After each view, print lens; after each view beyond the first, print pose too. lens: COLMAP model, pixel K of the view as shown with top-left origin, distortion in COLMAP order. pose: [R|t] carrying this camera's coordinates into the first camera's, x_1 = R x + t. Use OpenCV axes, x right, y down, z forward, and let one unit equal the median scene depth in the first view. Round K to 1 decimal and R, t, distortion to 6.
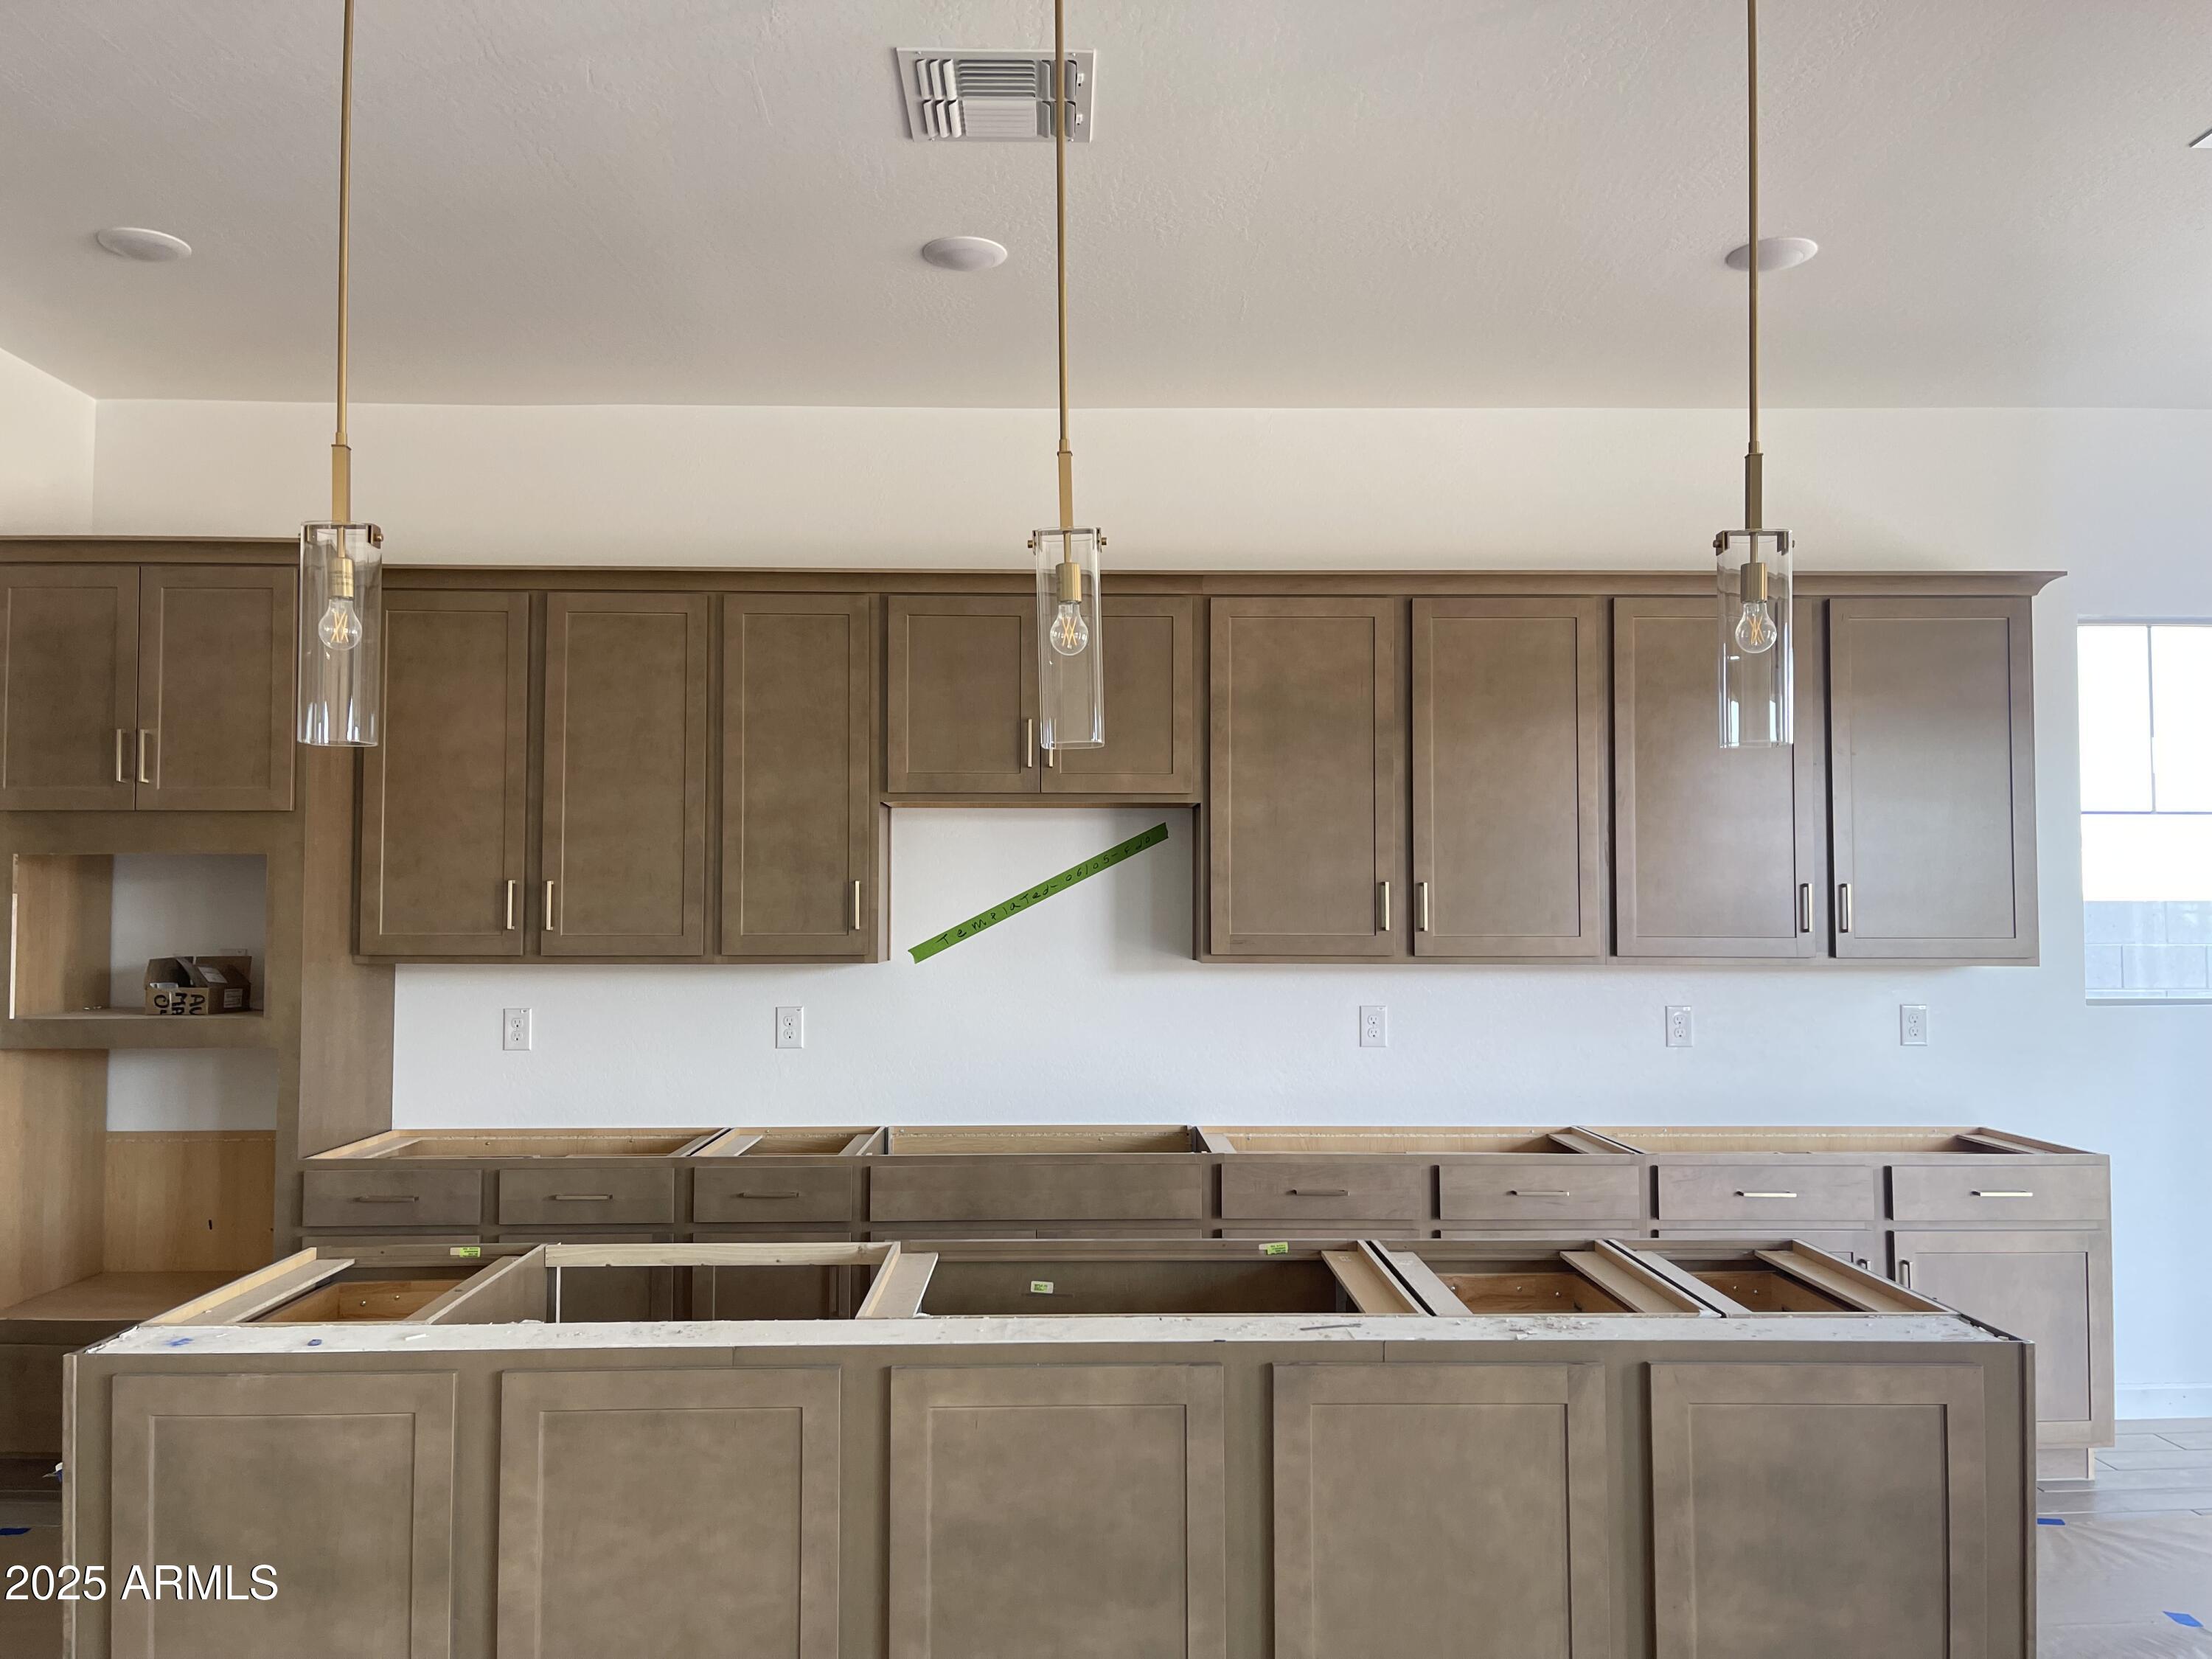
lens RADIAL K [[1685.3, 0, 1102.9], [0, 1685.3, 837.8], [0, 0, 1]] dist [0.062133, 0.003508]
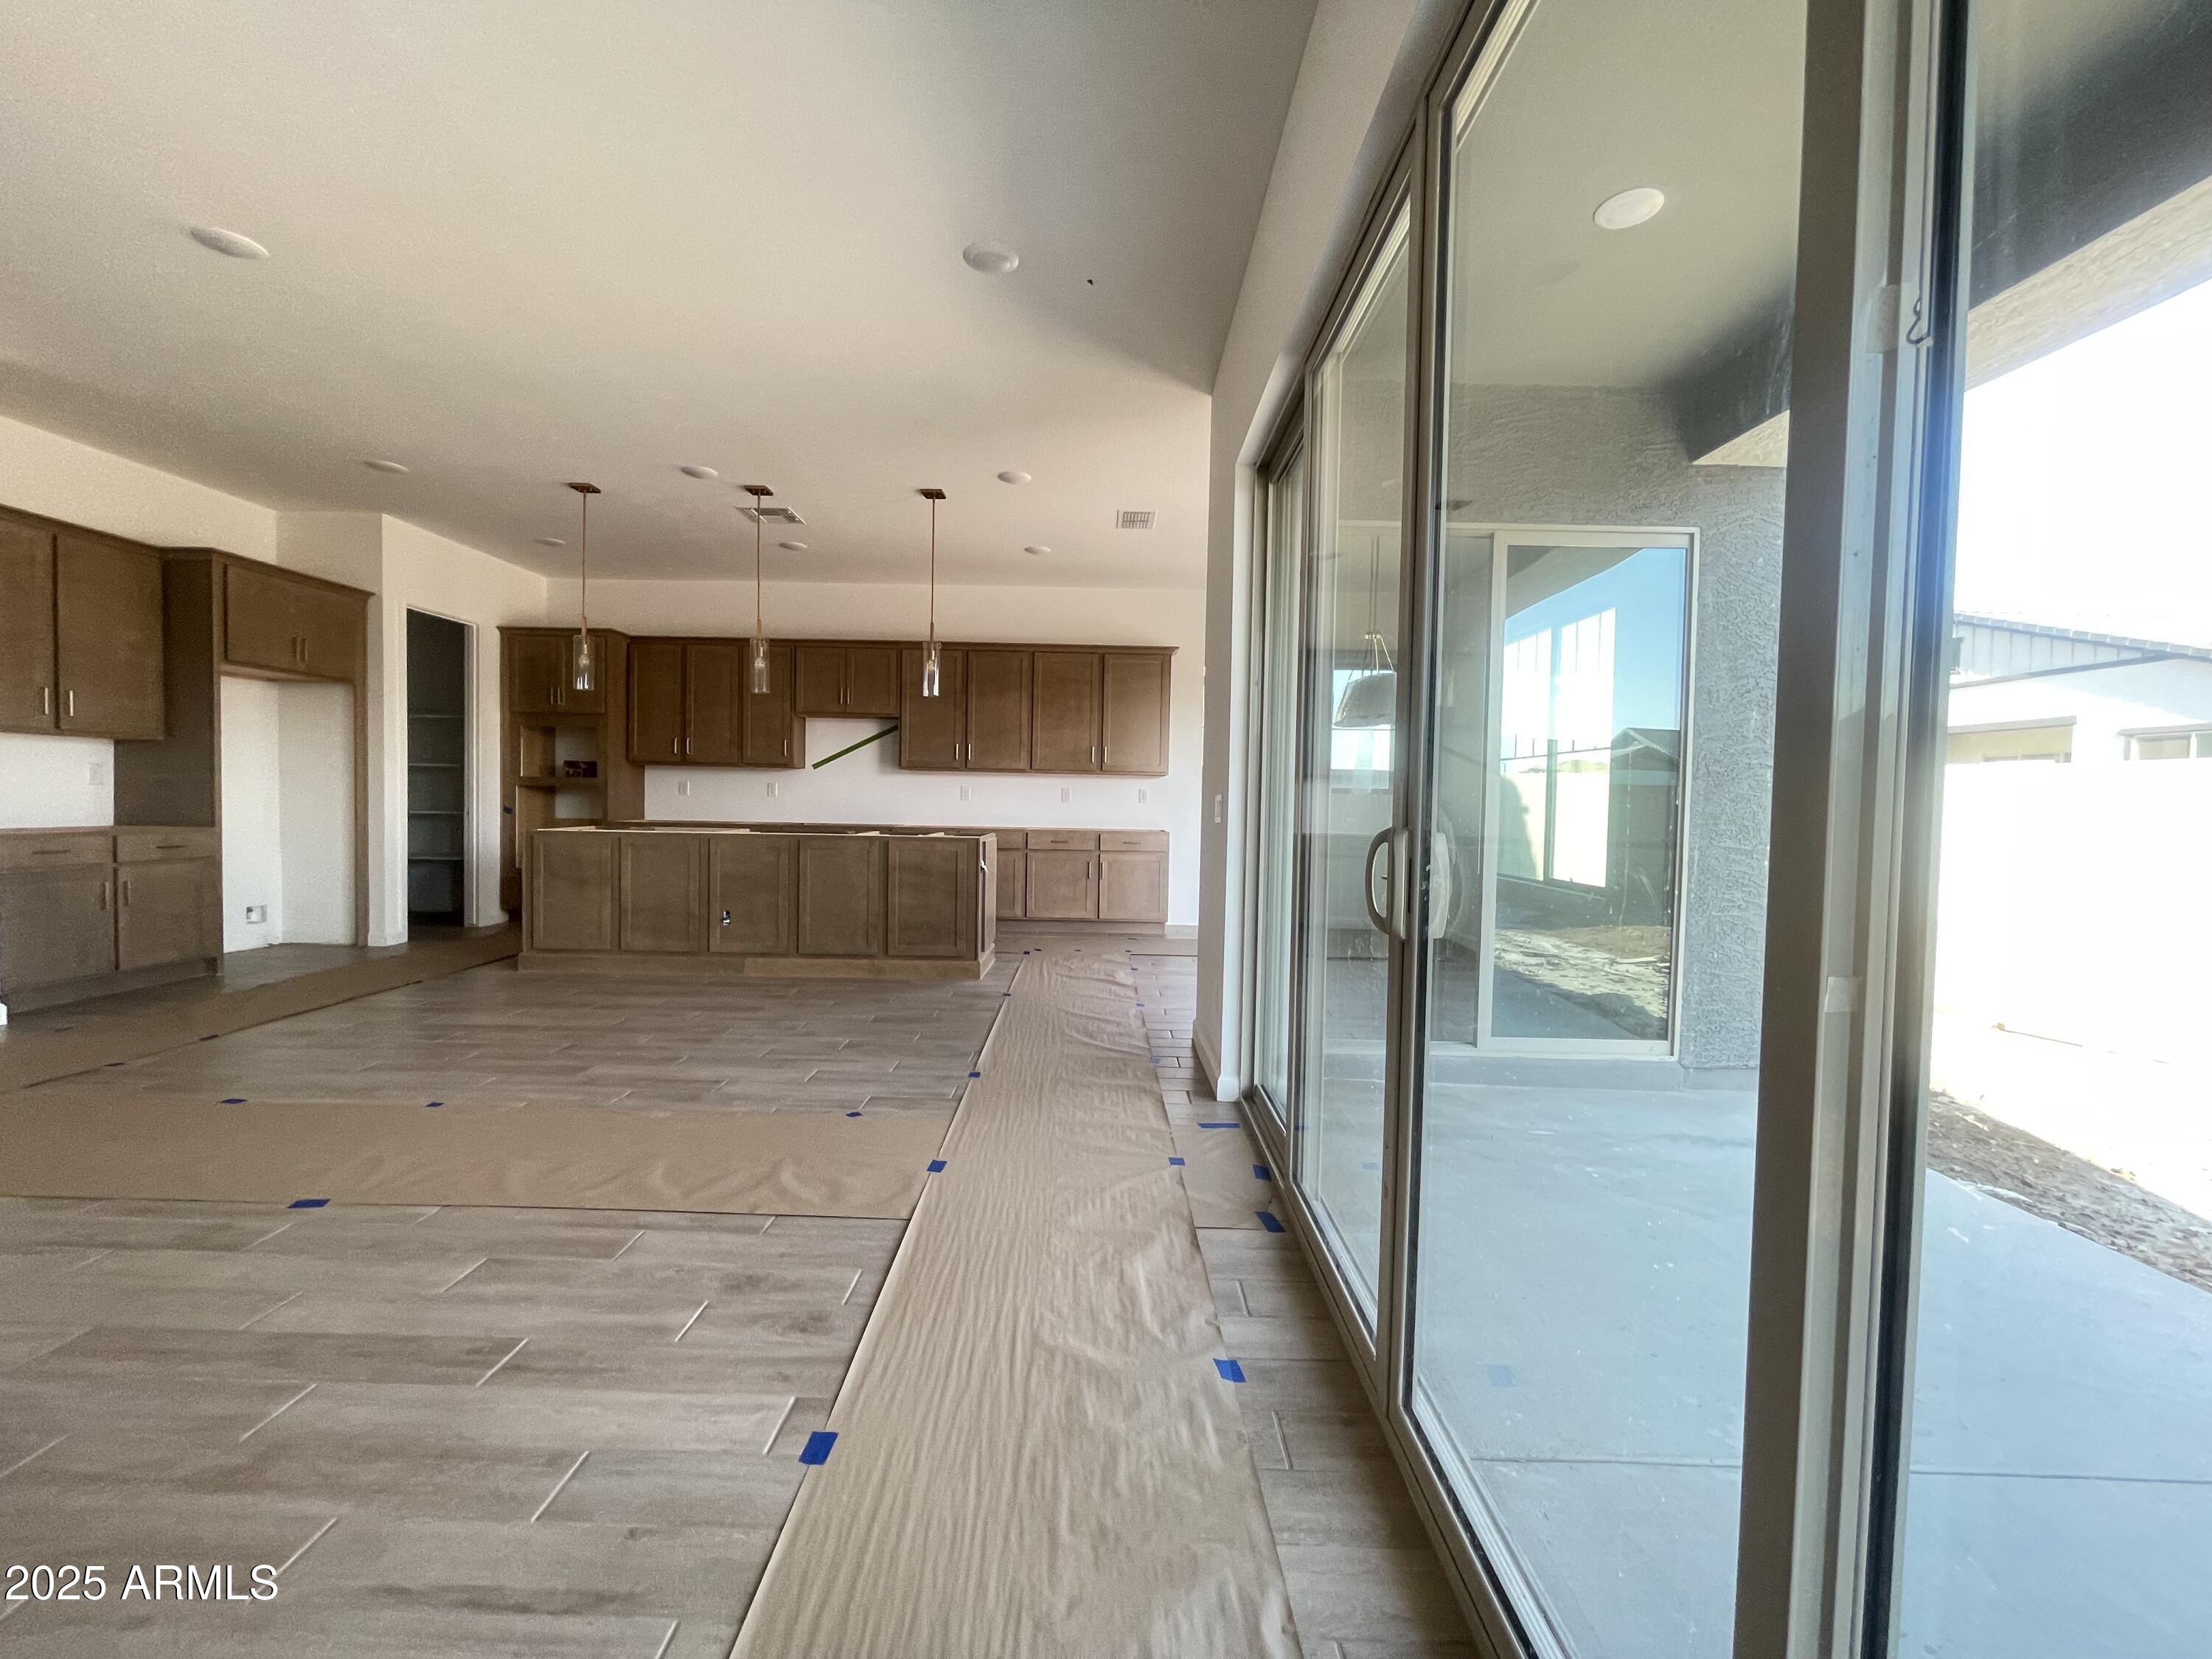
lens RADIAL K [[893.8, 0, 1104.9], [0, 893.8, 822.6], [0, 0, 1]] dist [-0.000616, -0.000024]
pose [[0.999693, 0.018634, -0.016328, 0.464632], [-0.017453, 0.997415, 0.069706, 0.051006], [0.017584, -0.069400, 0.997434, -0.628129]]
